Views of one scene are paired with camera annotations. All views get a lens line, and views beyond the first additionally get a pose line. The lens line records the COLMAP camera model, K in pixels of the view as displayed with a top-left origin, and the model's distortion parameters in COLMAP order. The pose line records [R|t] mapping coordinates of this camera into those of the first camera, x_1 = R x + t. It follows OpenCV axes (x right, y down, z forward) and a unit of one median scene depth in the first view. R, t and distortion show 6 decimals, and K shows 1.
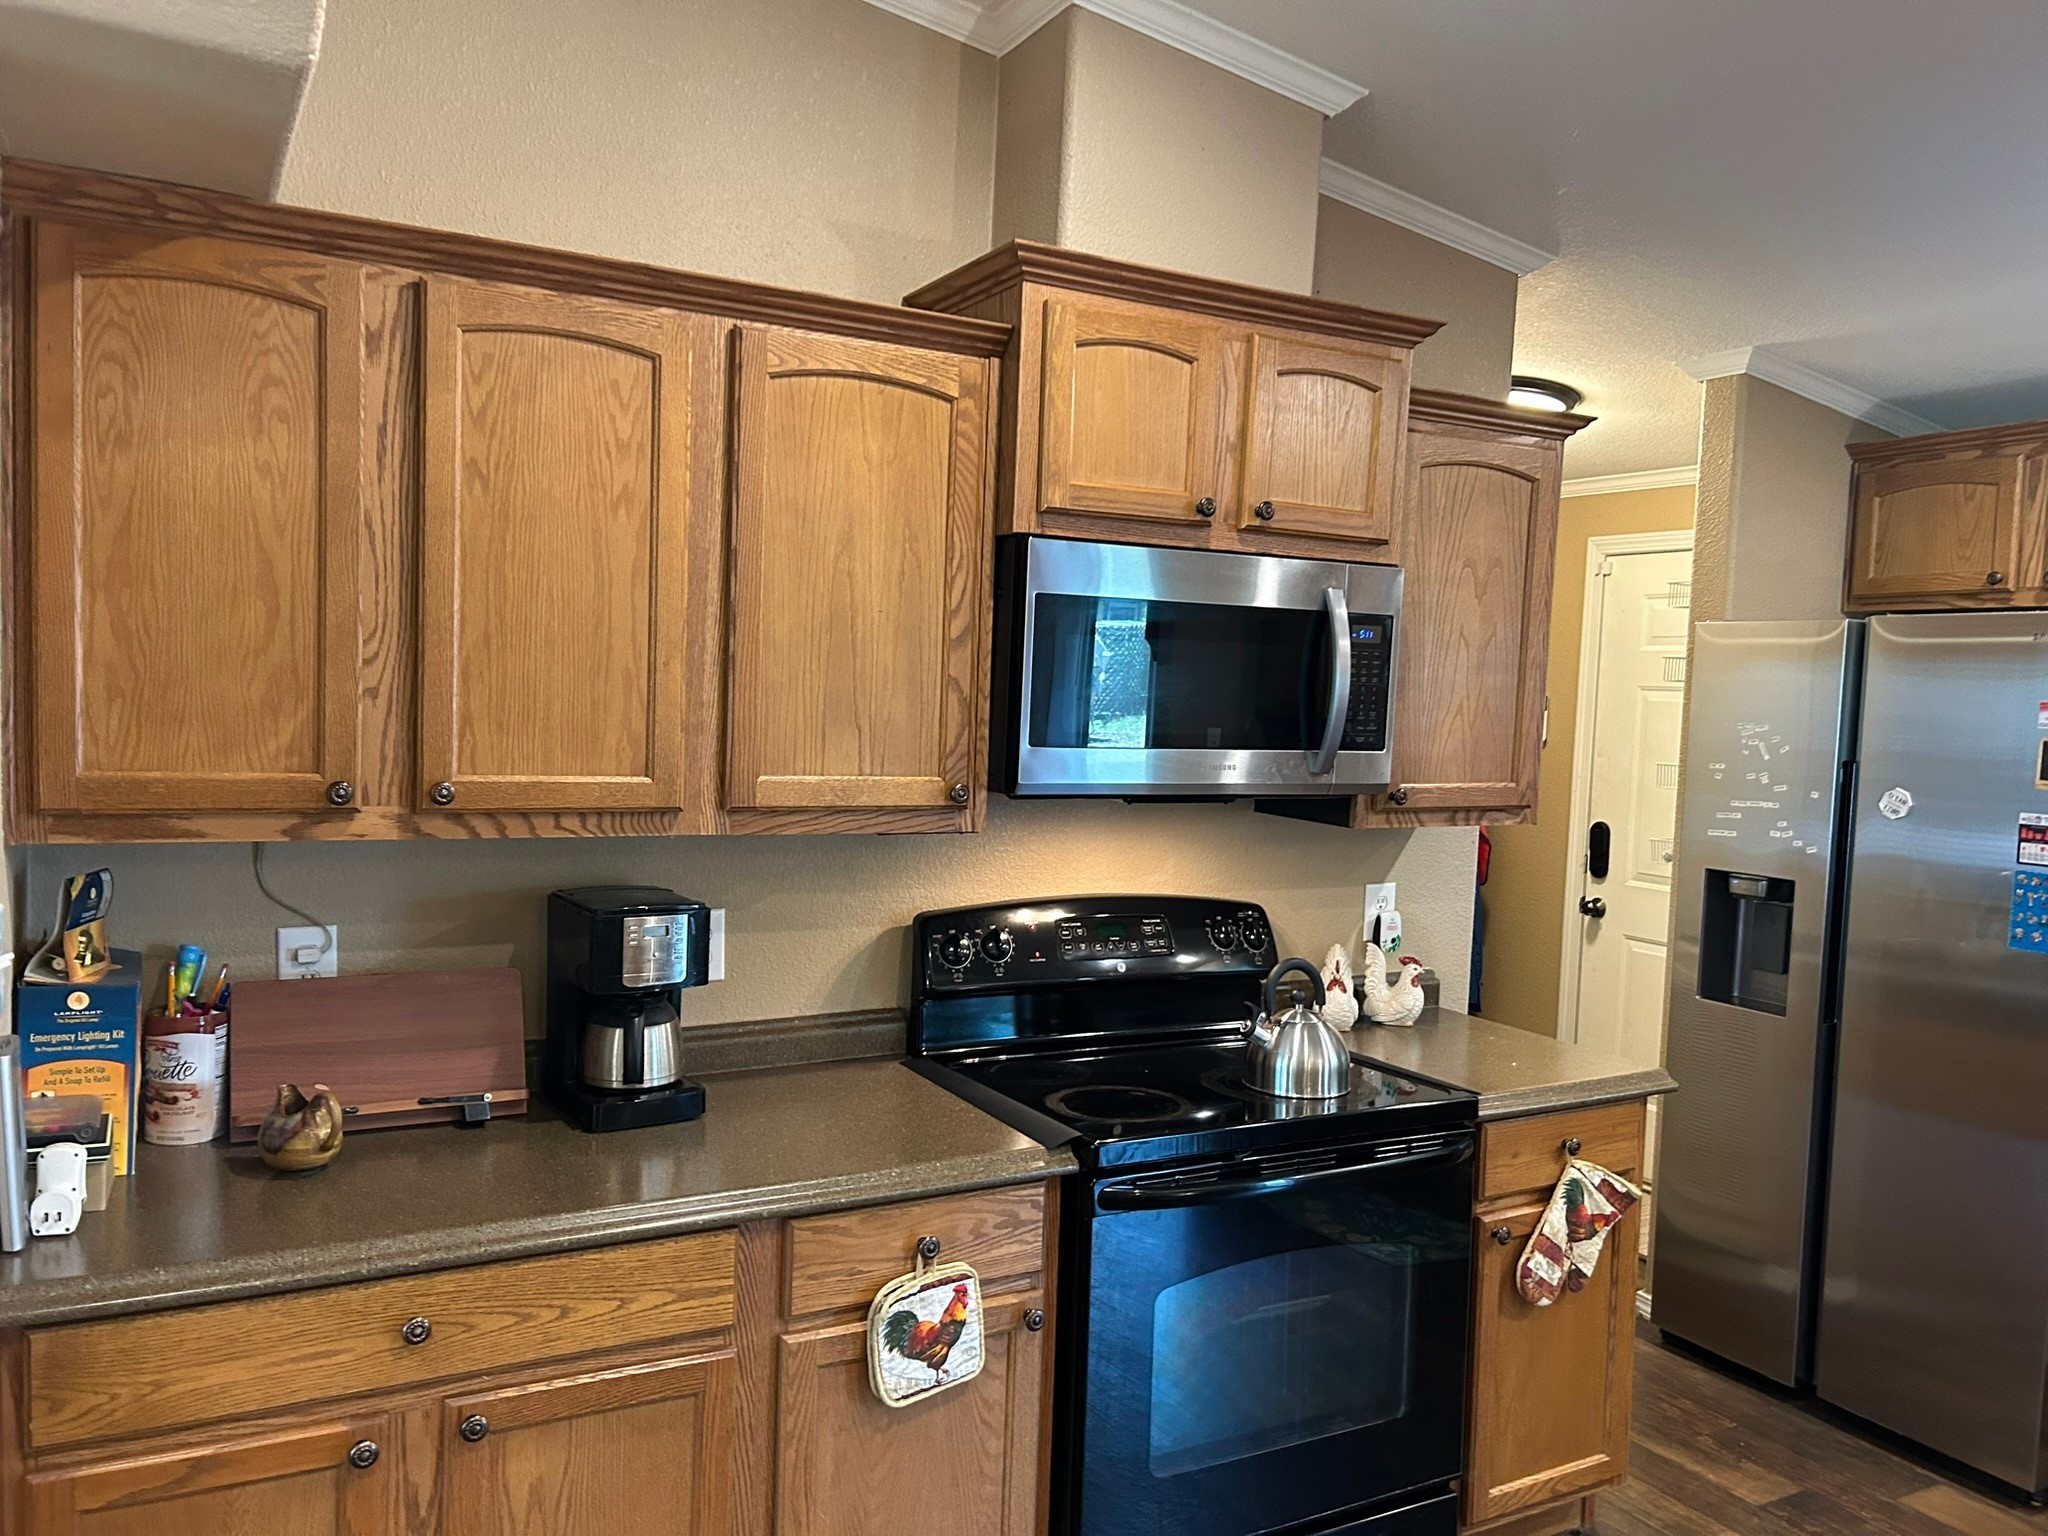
lens RADIAL K [[1534.4, 0, 1046.0], [0, 1534.4, 790.0], [0, 0, 1]] dist [0.057753, -0.062120]
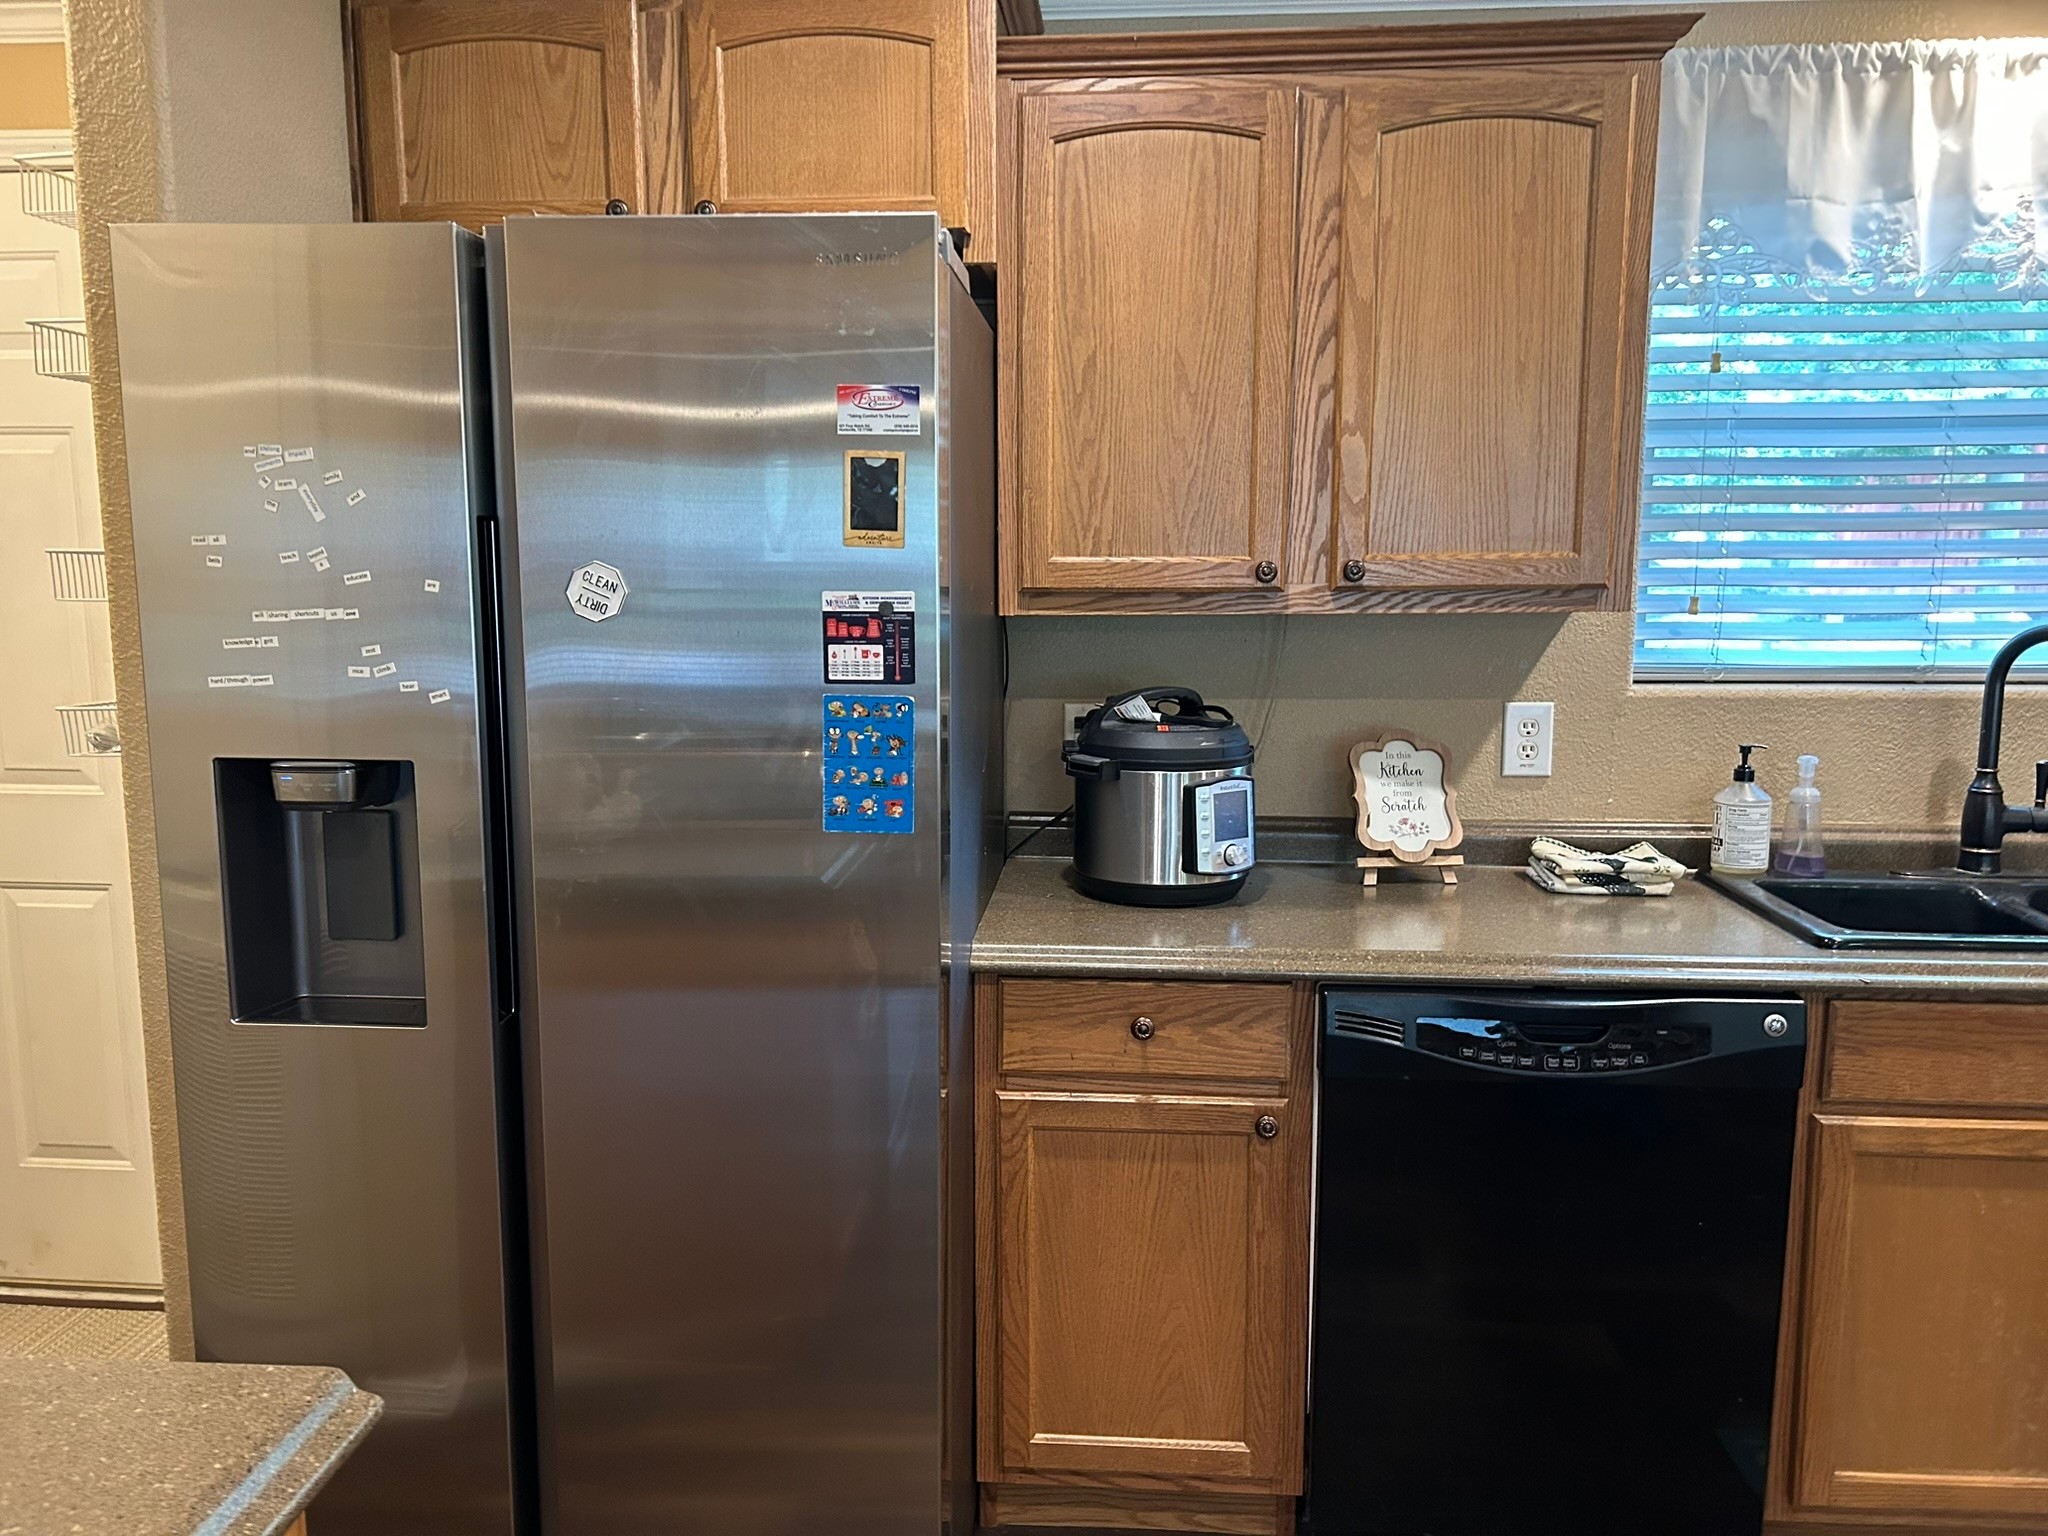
lens RADIAL K [[1534.4, 0, 1010.0], [0, 1534.4, 792.7], [0, 0, 1]] dist [0.057753, -0.062120]
pose [[0.558632, -0.157542, 0.814316, 0.230876], [0.071034, 0.987275, 0.142273, 0.014009], [-0.826368, -0.021634, 0.562714, 0.709524]]
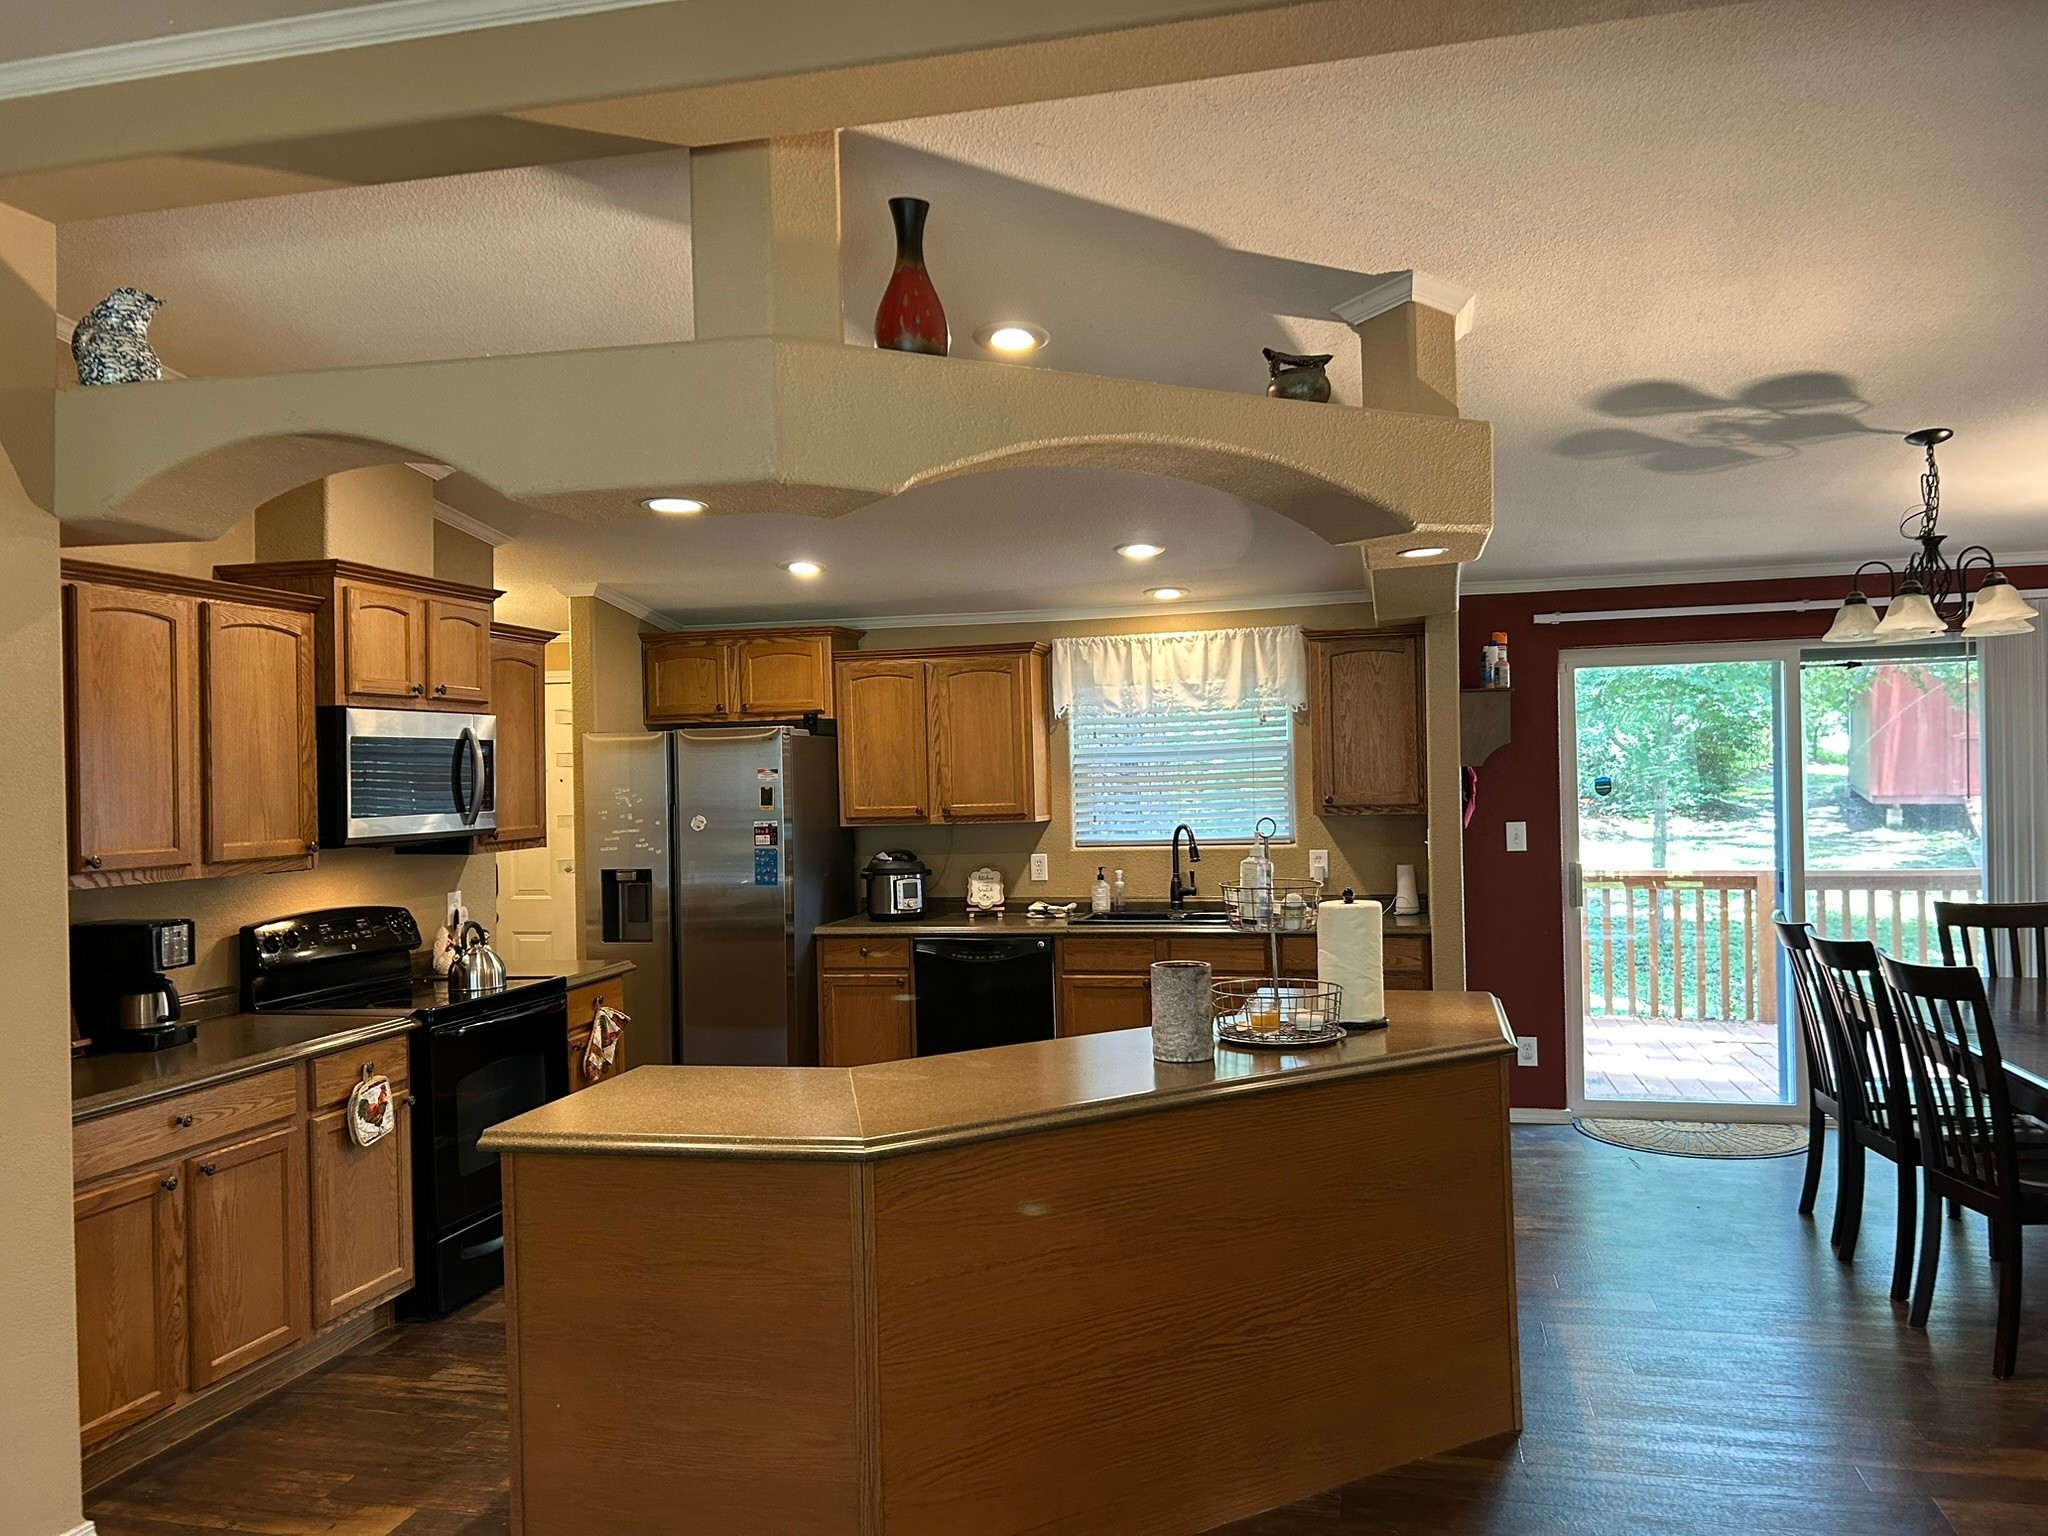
lens RADIAL K [[1534.4, 0, 1039.9], [0, 1534.4, 778.7], [0, 0, 1]] dist [0.057753, -0.062120]
pose [[0.670651, -0.052335, 0.739924, -0.743371], [0.094104, 0.995451, -0.014885, 0.027323], [-0.735779, 0.079613, 0.672525, -0.791546]]
